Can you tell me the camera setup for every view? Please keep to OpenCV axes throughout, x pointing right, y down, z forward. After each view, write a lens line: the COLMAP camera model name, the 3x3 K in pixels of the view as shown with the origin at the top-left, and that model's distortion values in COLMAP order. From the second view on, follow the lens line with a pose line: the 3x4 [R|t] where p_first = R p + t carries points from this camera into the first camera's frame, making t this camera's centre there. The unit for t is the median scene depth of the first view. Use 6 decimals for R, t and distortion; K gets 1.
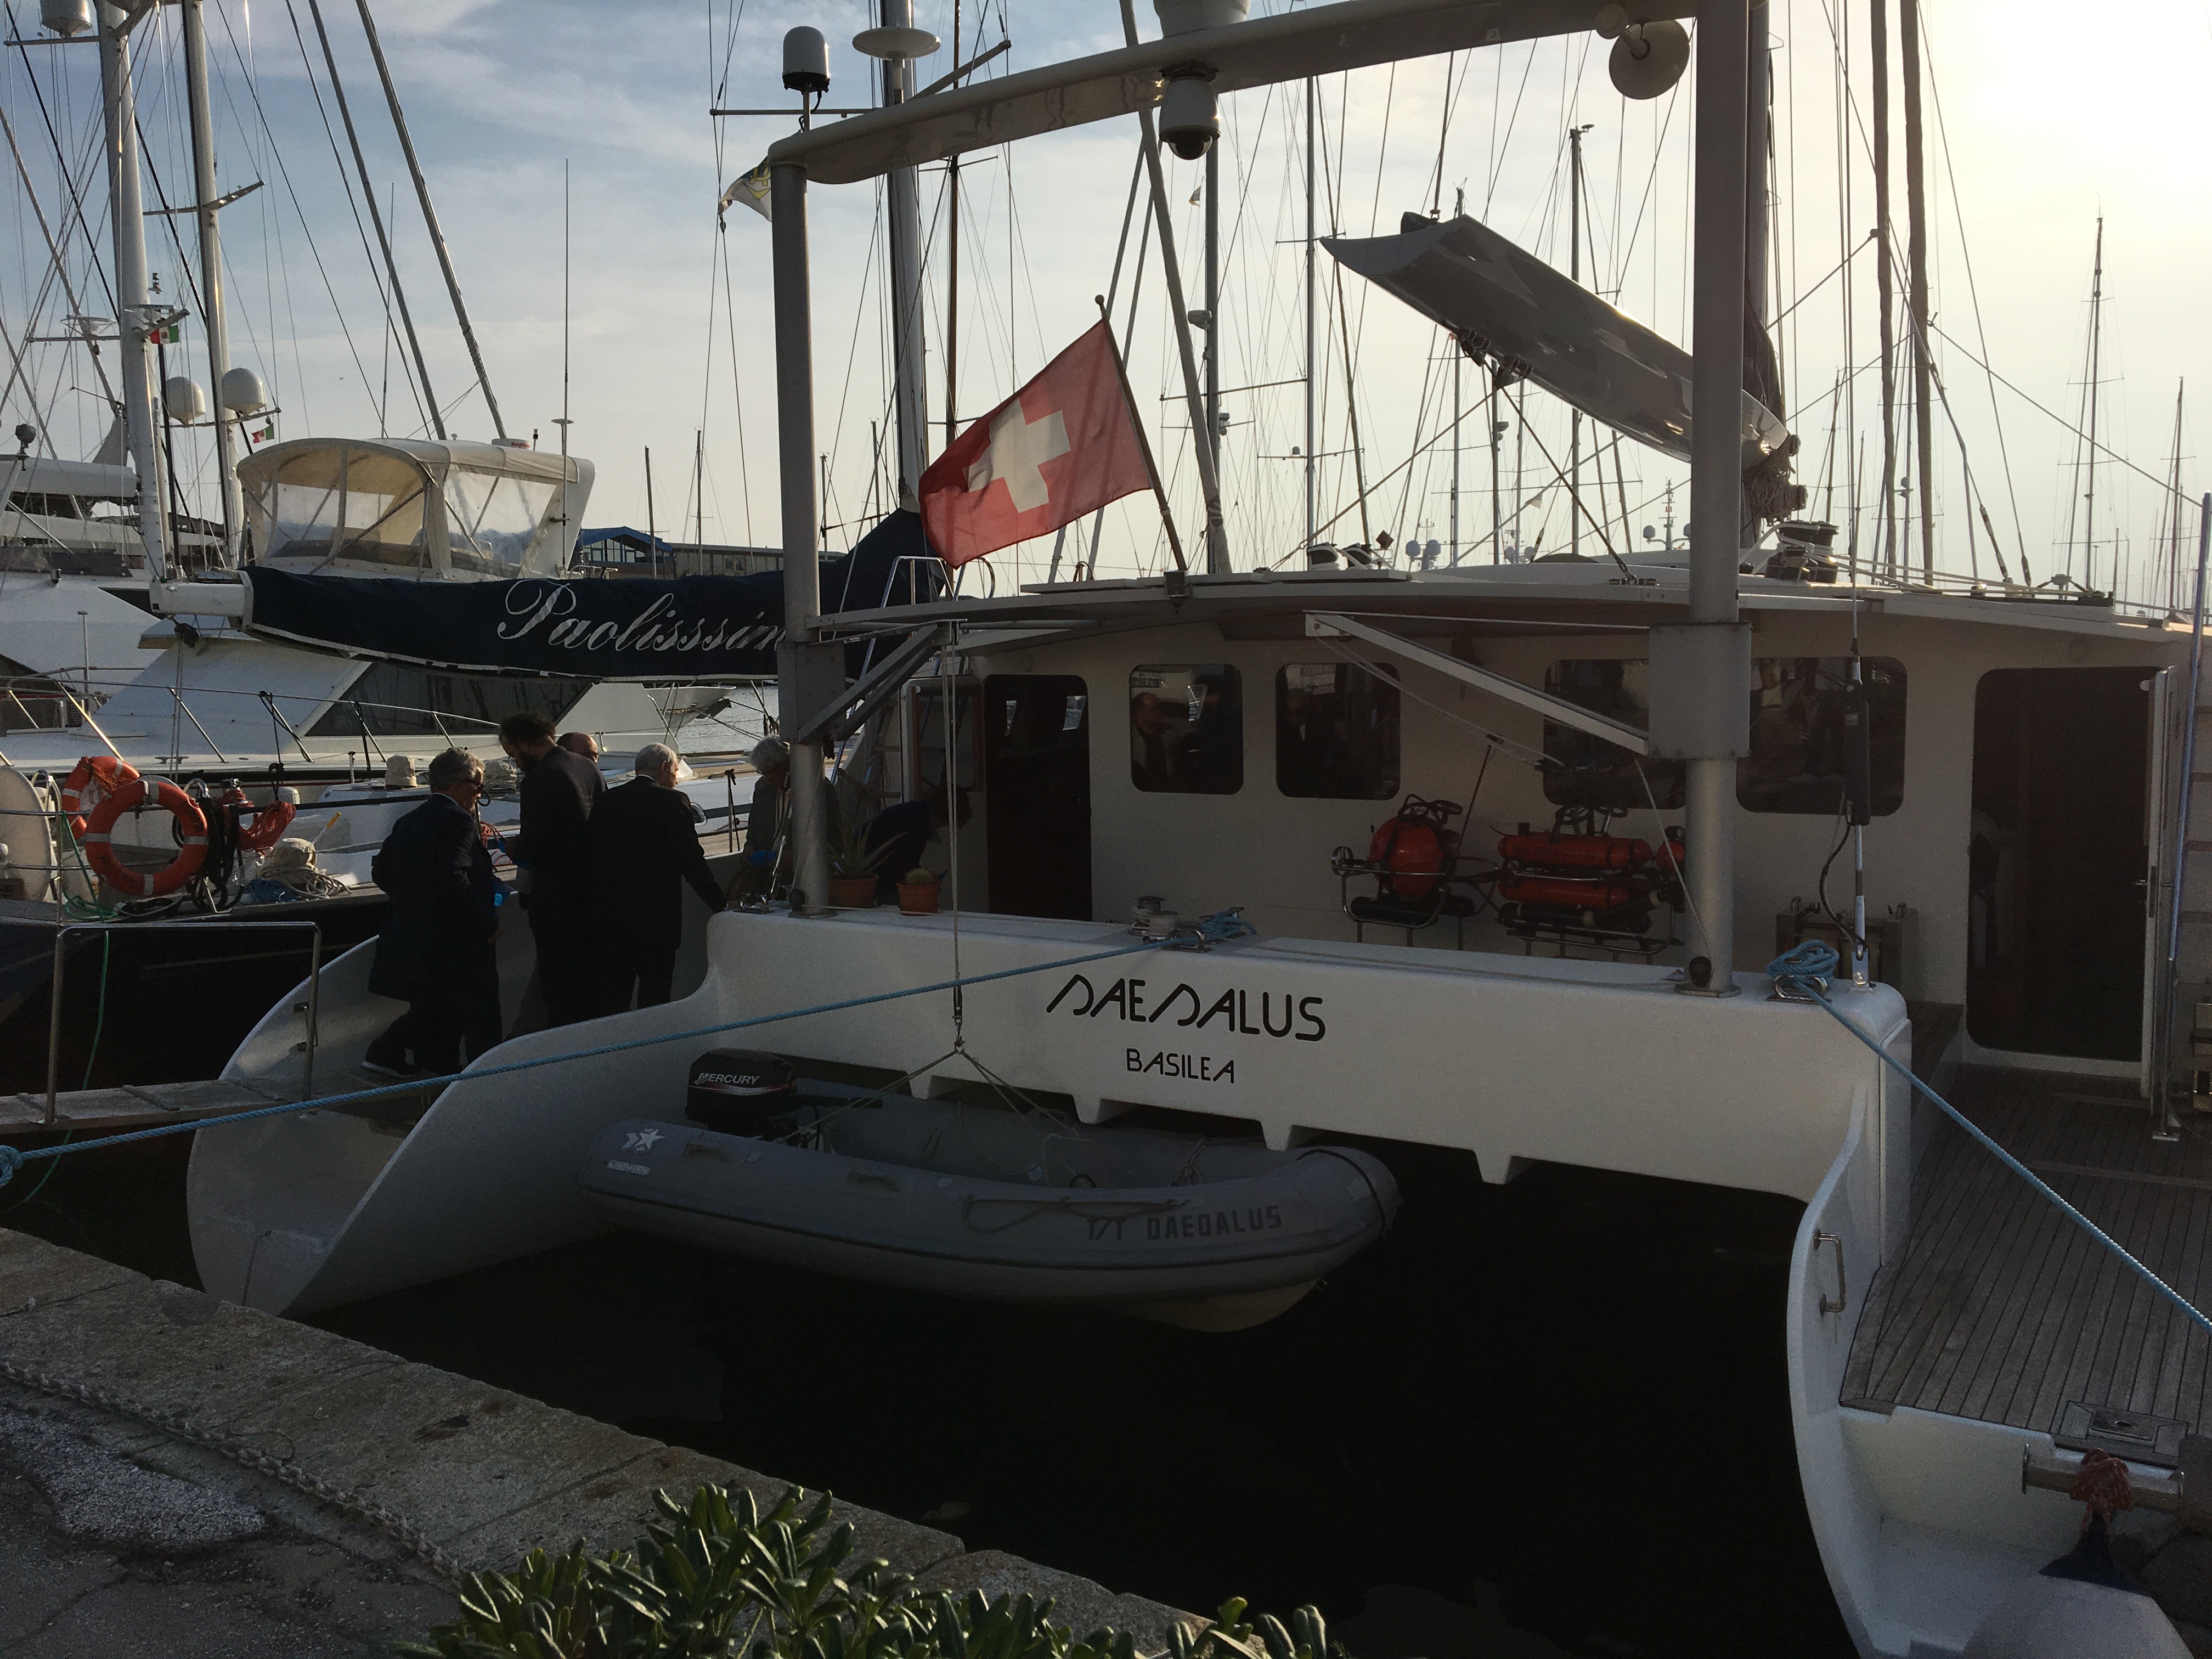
lens RADIAL K [[1857.6, 0, 1108.5], [0, 1857.6, 826.3], [0, 0, 1]] dist [0.050448, -0.057603]
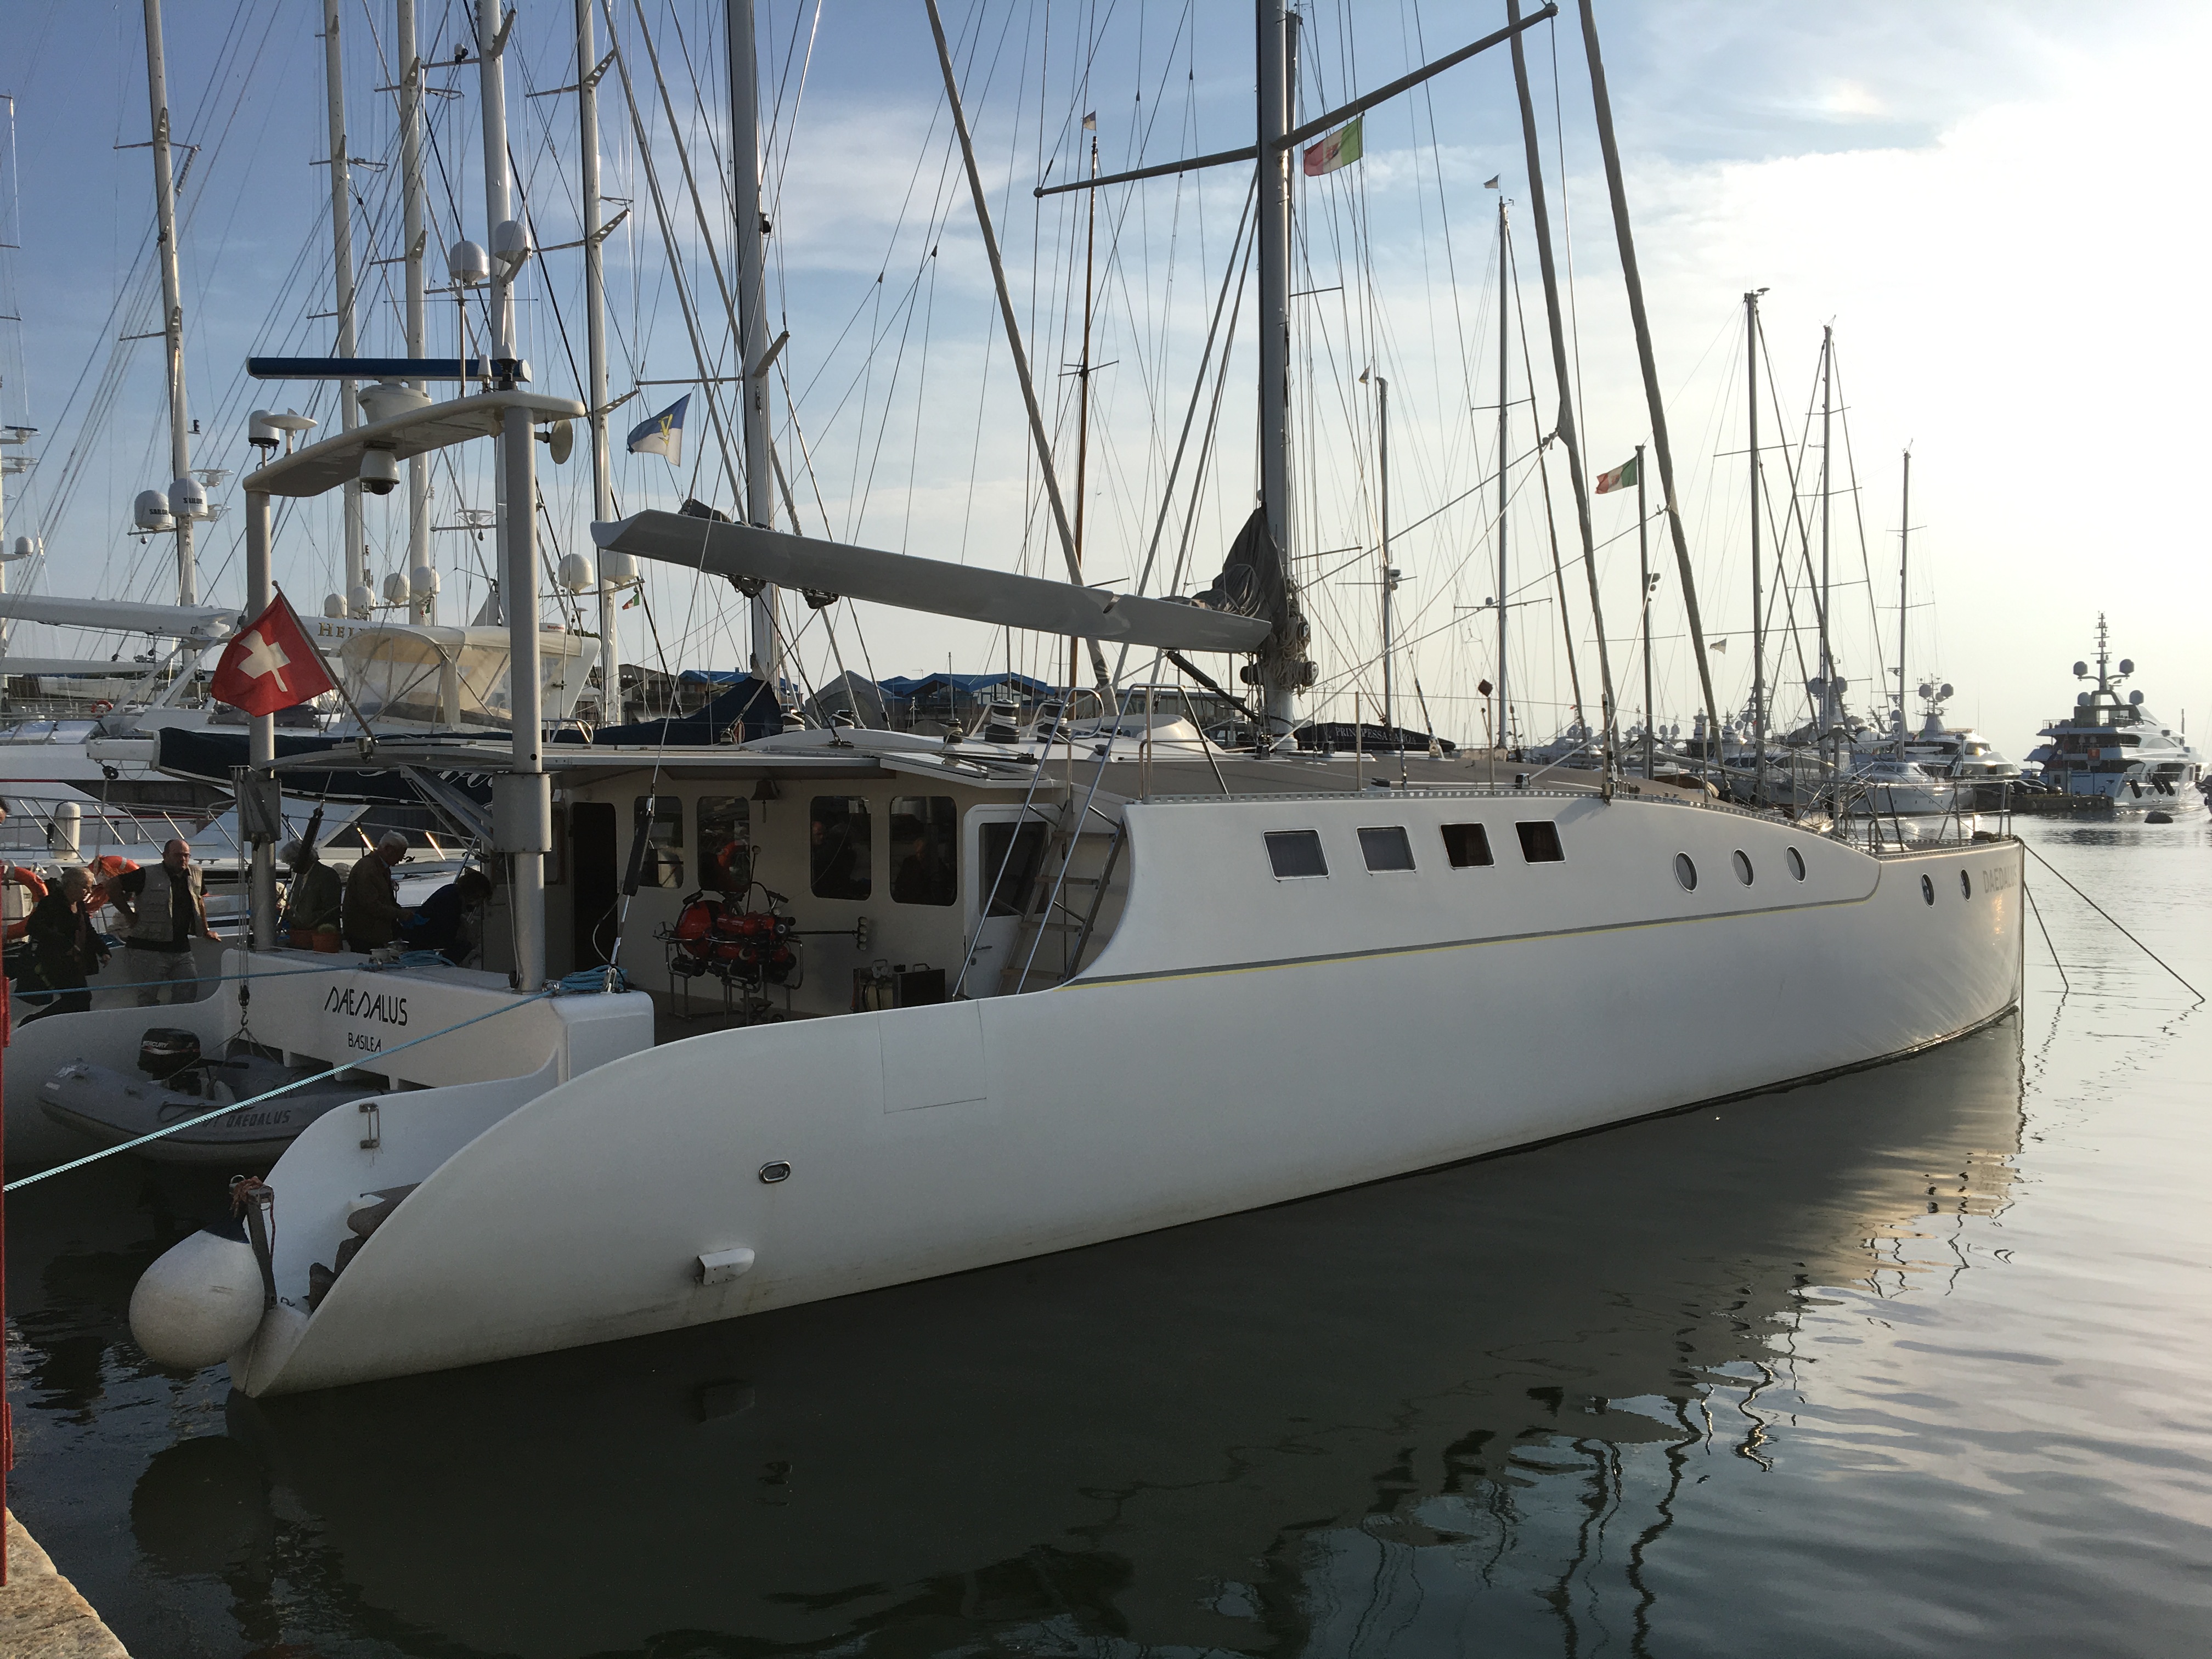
lens RADIAL K [[1857.6, 0, 1104.4], [0, 1857.6, 827.1], [0, 0, 1]] dist [0.050448, -0.057603]
pose [[0.971072, 0.012922, -0.238436, 1.038198], [-0.030333, 0.997121, -0.069501, 0.035133], [0.236852, 0.074724, 0.968668, -0.432700]]
